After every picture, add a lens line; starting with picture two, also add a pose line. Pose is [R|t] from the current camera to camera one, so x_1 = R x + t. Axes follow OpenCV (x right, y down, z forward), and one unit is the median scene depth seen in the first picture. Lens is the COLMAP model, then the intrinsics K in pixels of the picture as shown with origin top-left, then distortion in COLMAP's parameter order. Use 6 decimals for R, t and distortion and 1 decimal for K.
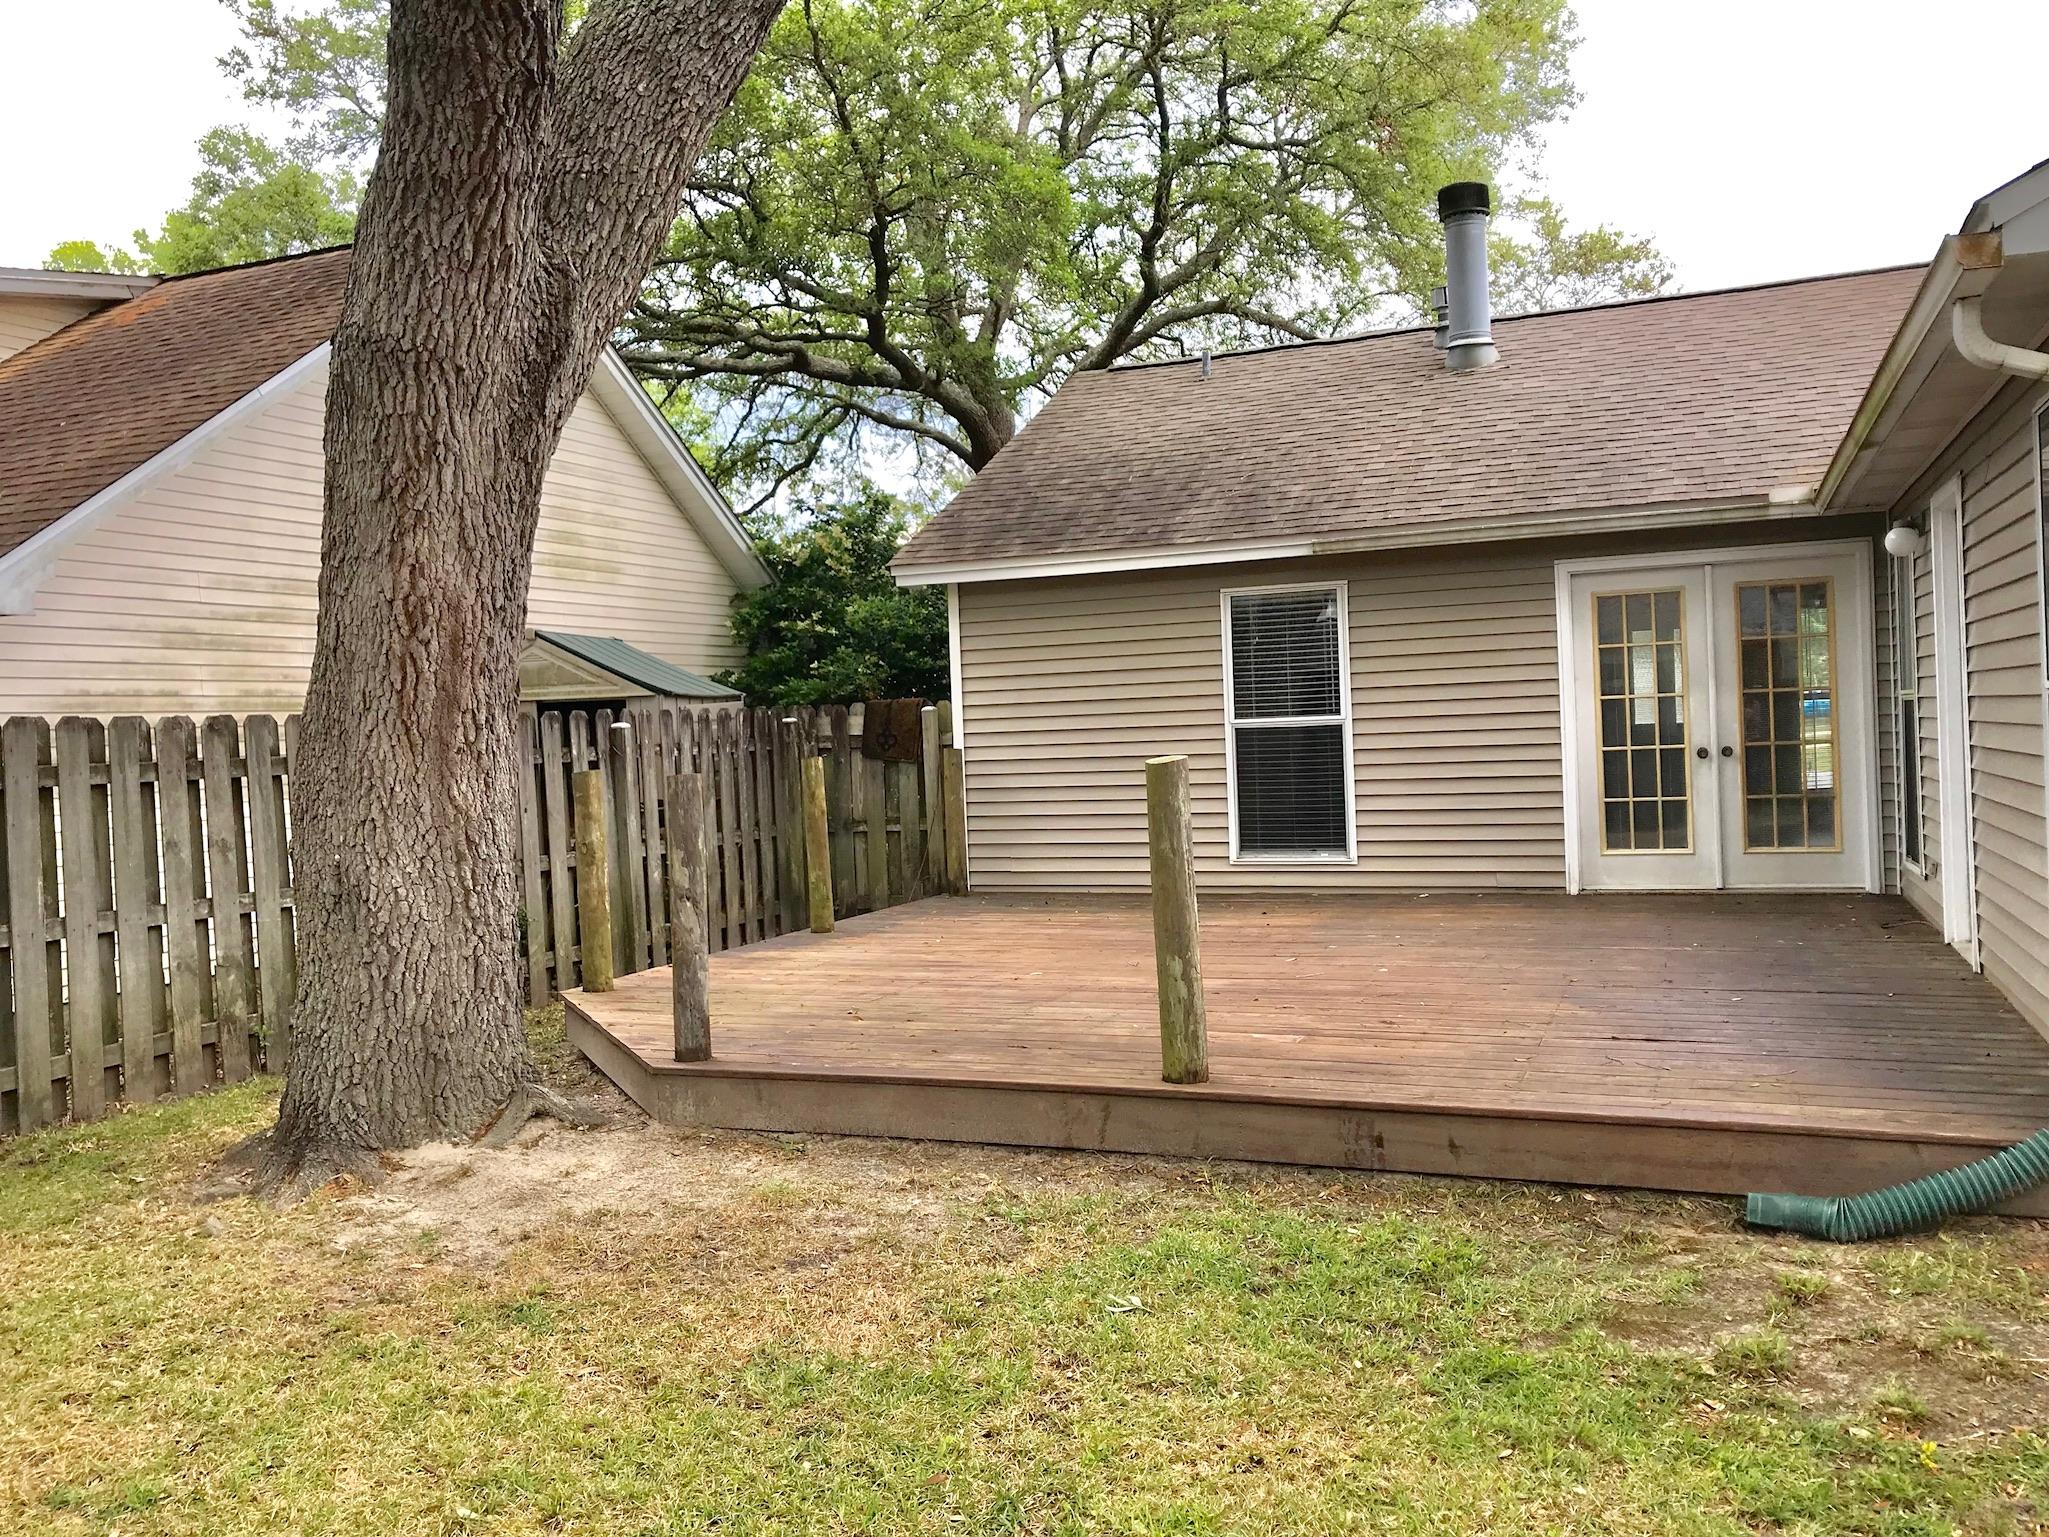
lens RADIAL K [[1716.2, 0, 1002.8], [0, 1716.2, 757.4], [0, 0, 1]] dist [0.027284, 0.007895]
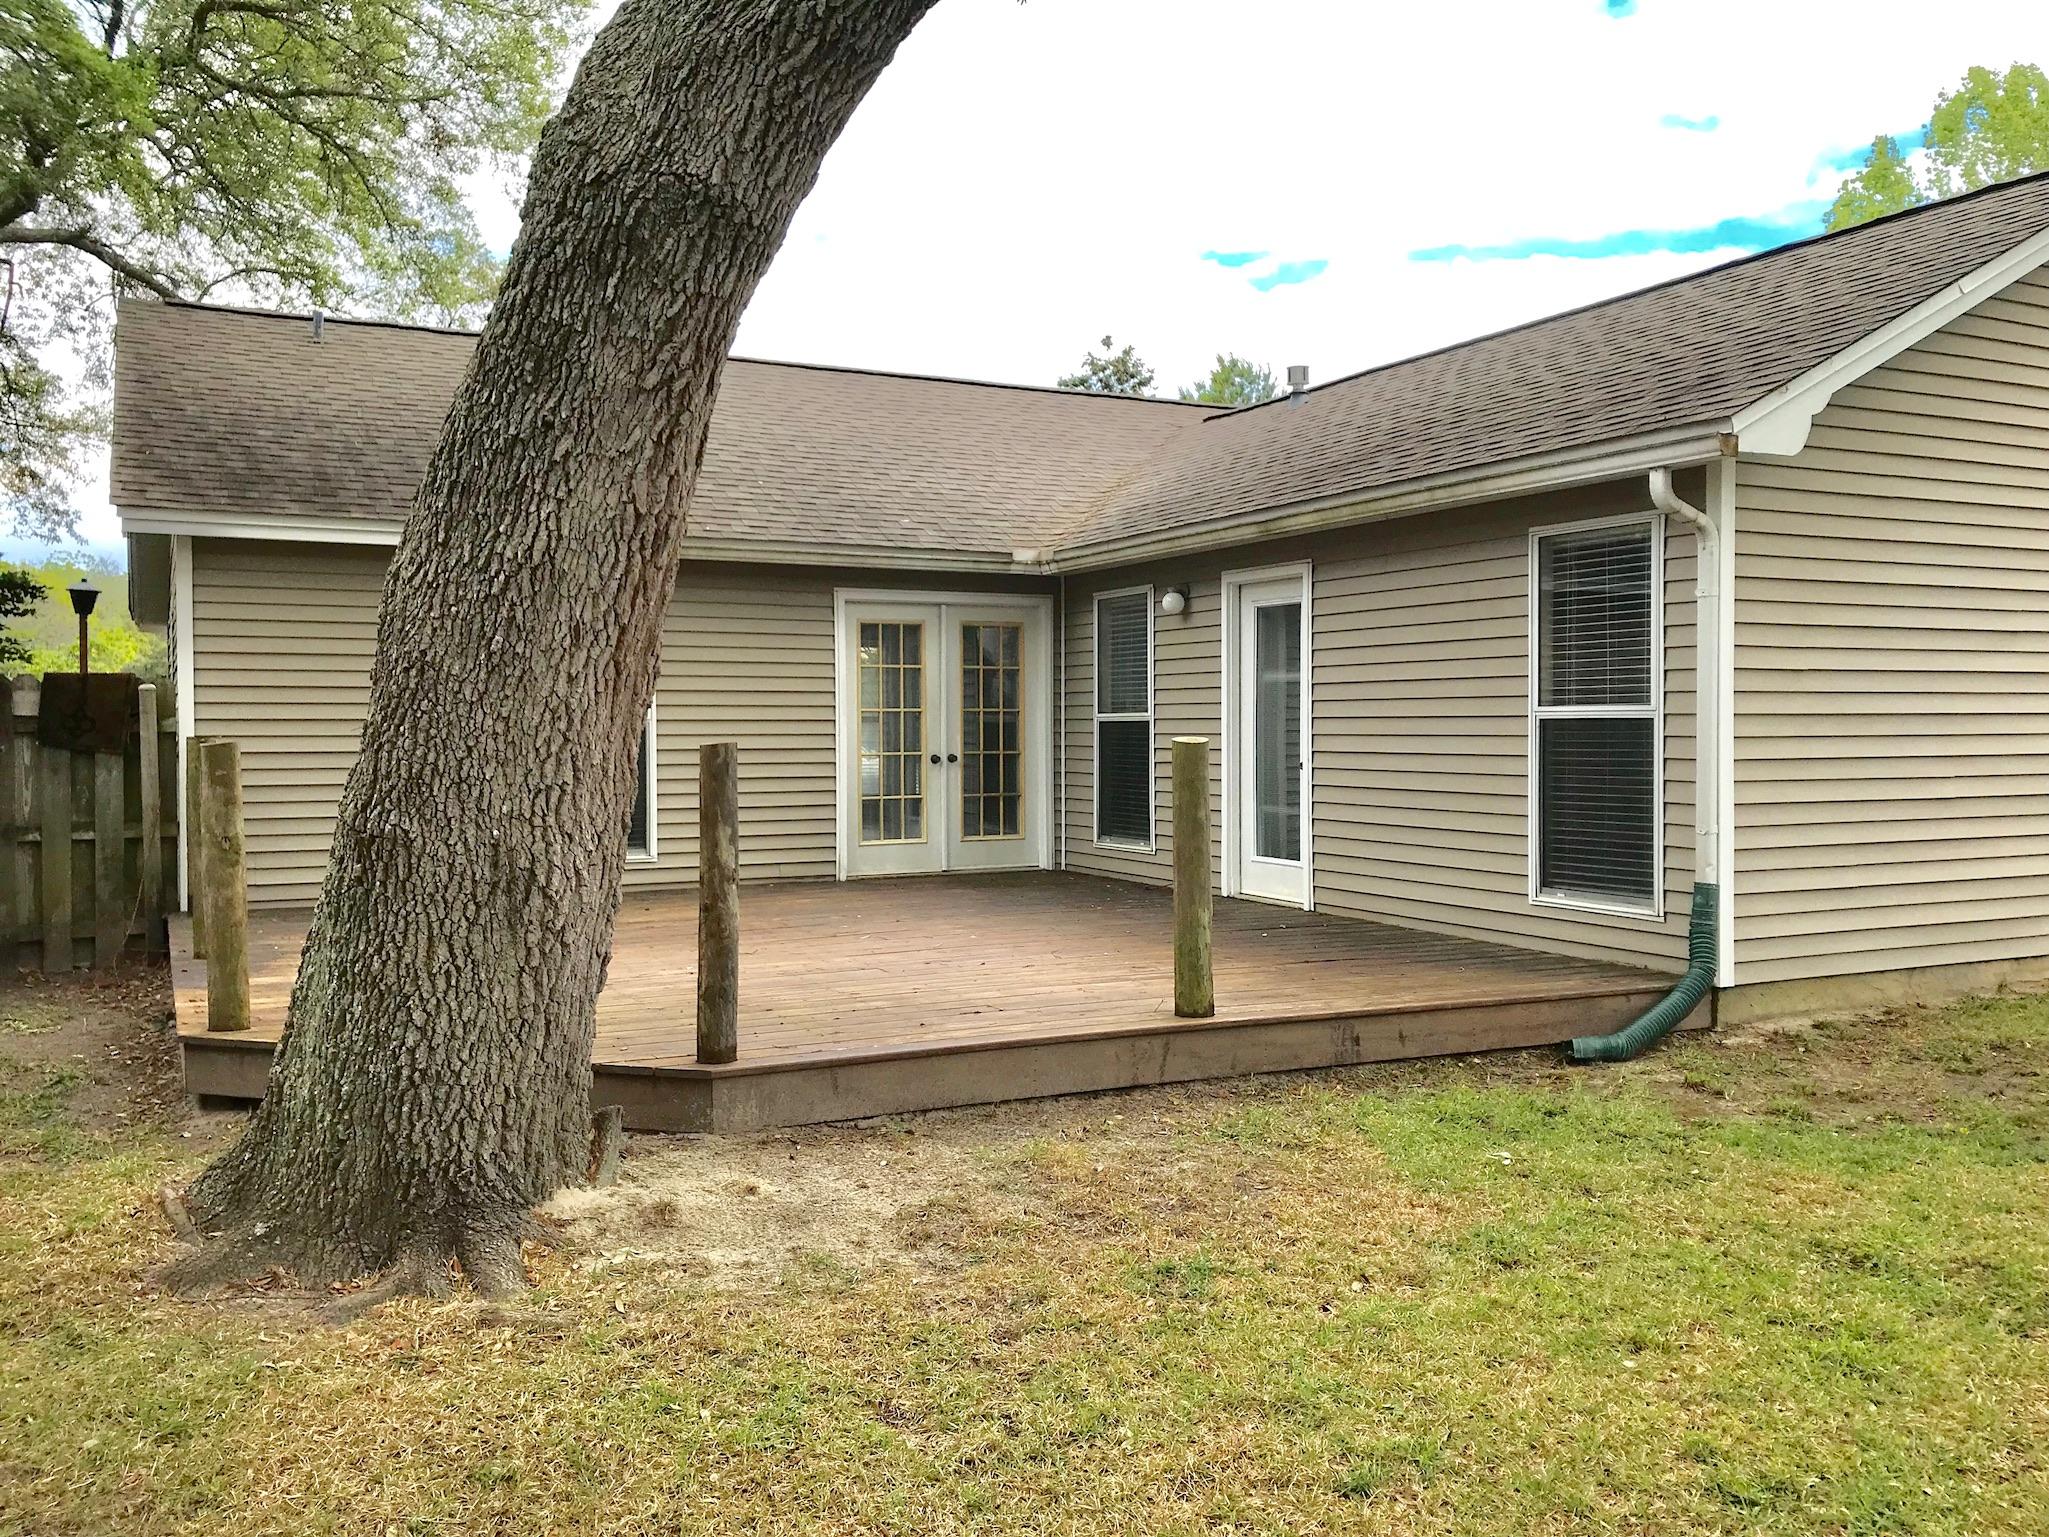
lens RADIAL K [[1682.8, 0, 1024.5], [0, 1682.8, 768.5], [0, 0, 1]] dist [0.066573, -0.004470]
pose [[0.655506, 0.017637, 0.754984, -0.445400], [-0.009641, 0.999841, -0.014986, 0.021071], [-0.755128, 0.002545, 0.655572, 0.181389]]
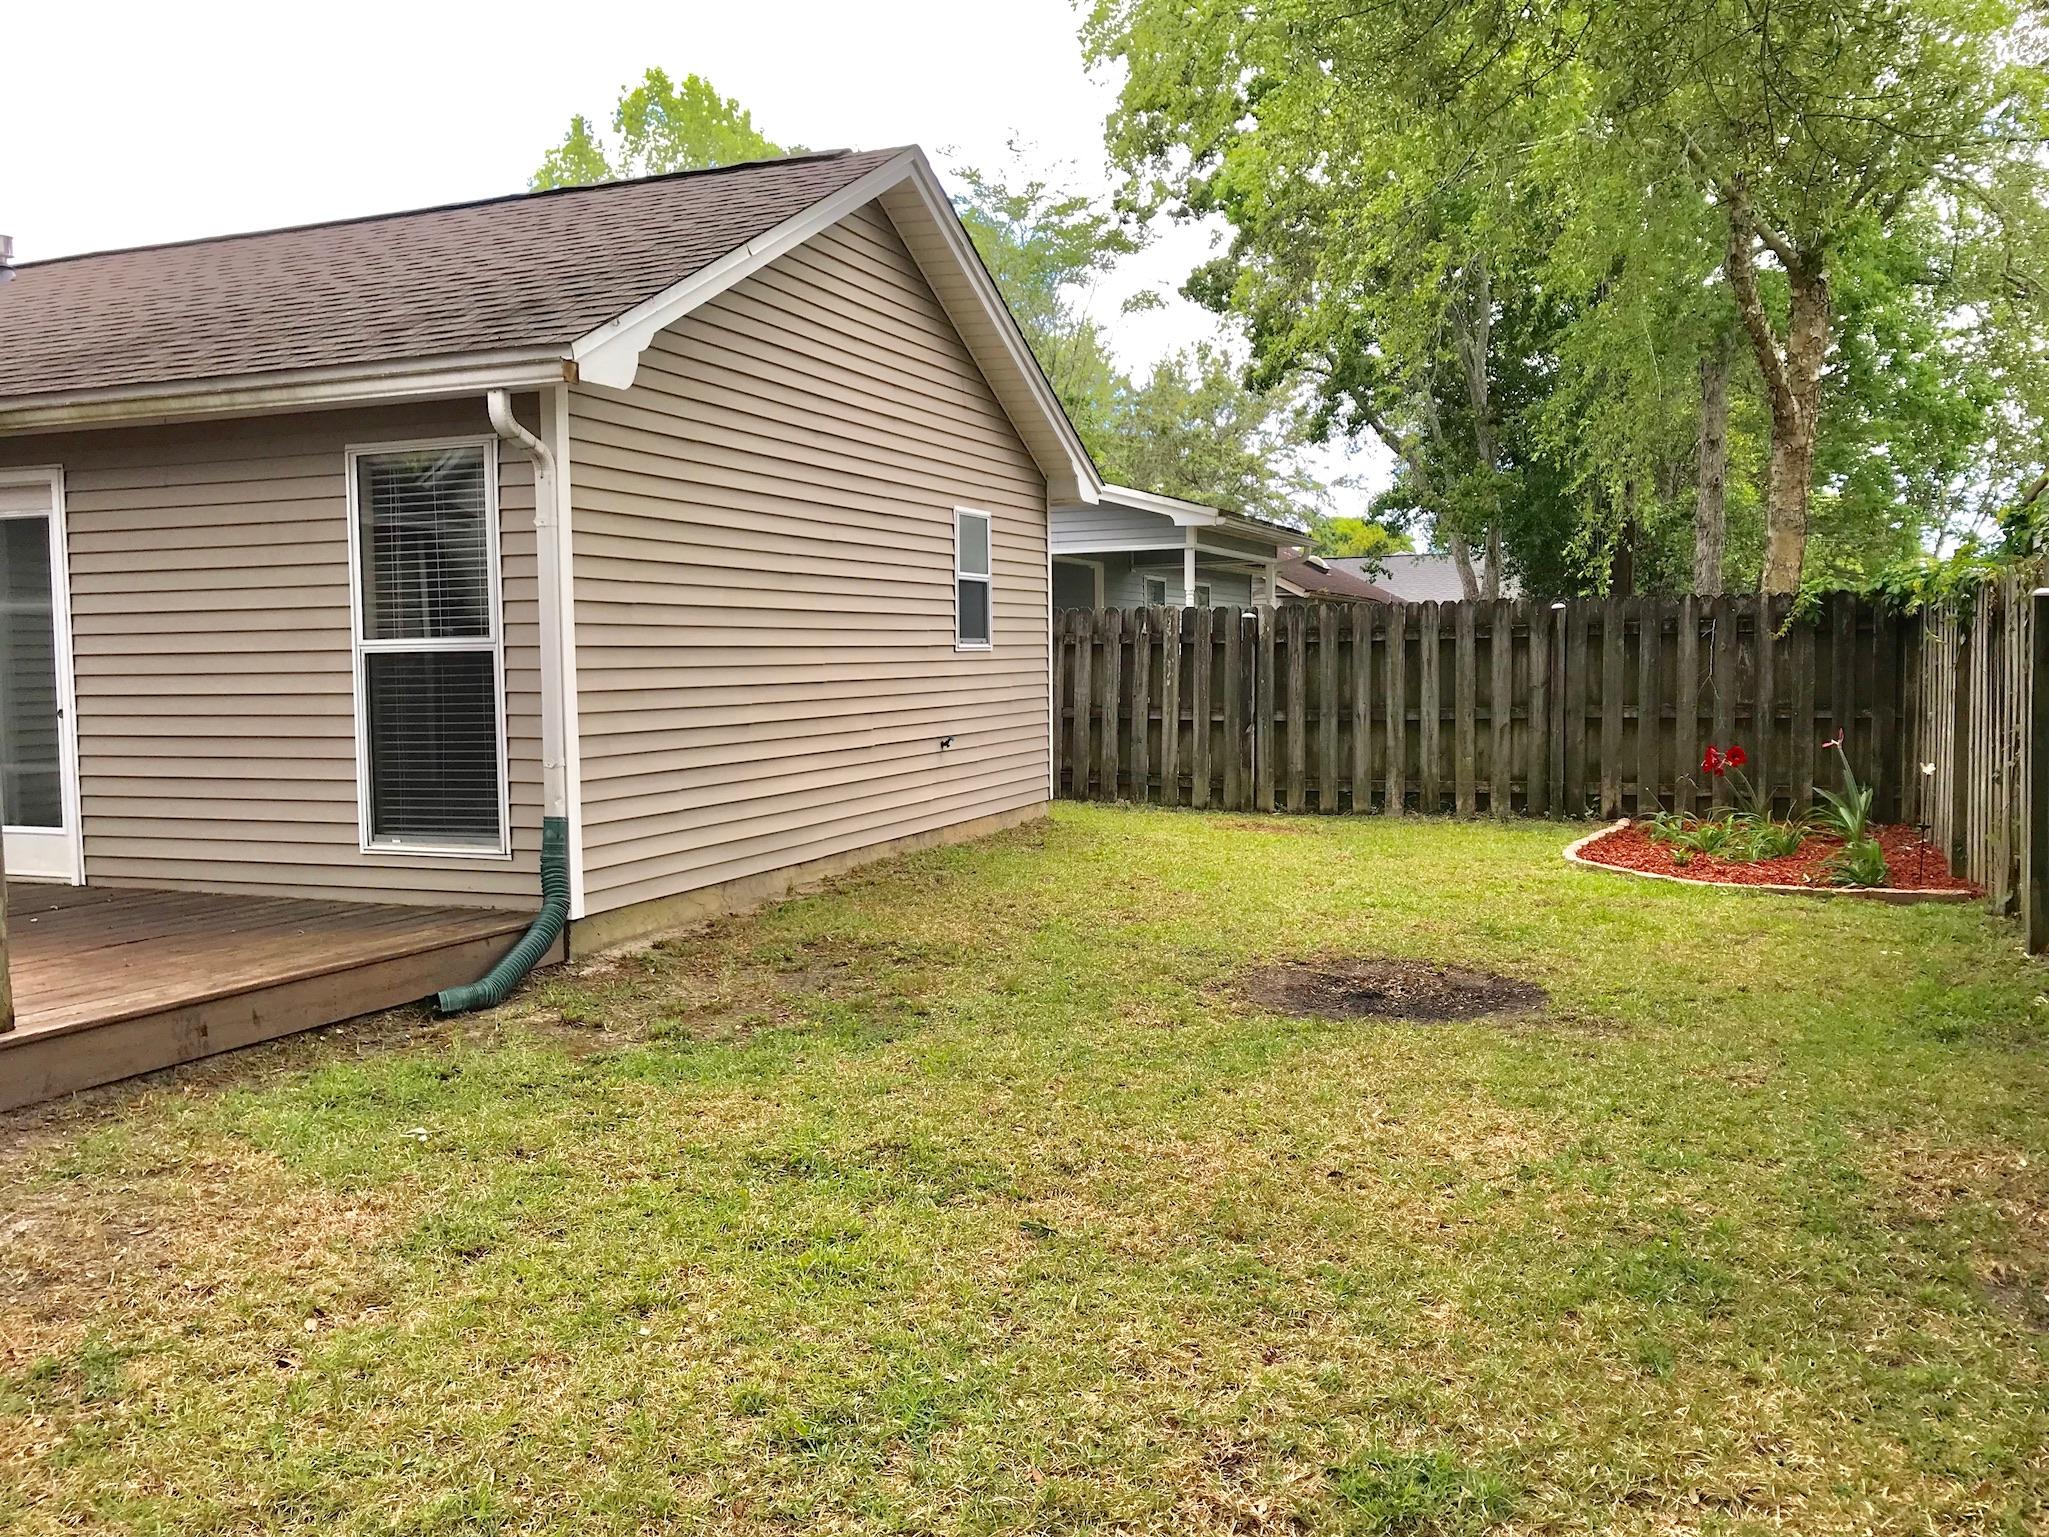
lens RADIAL K [[1716.2, 0, 1002.8], [0, 1716.2, 757.4], [0, 0, 1]] dist [0.027284, 0.007895]
pose [[0.026592, -0.022264, 0.999398, -0.426532], [0.032642, 0.999238, 0.021391, 0.021760], [-0.999113, 0.032053, 0.027298, 0.229626]]
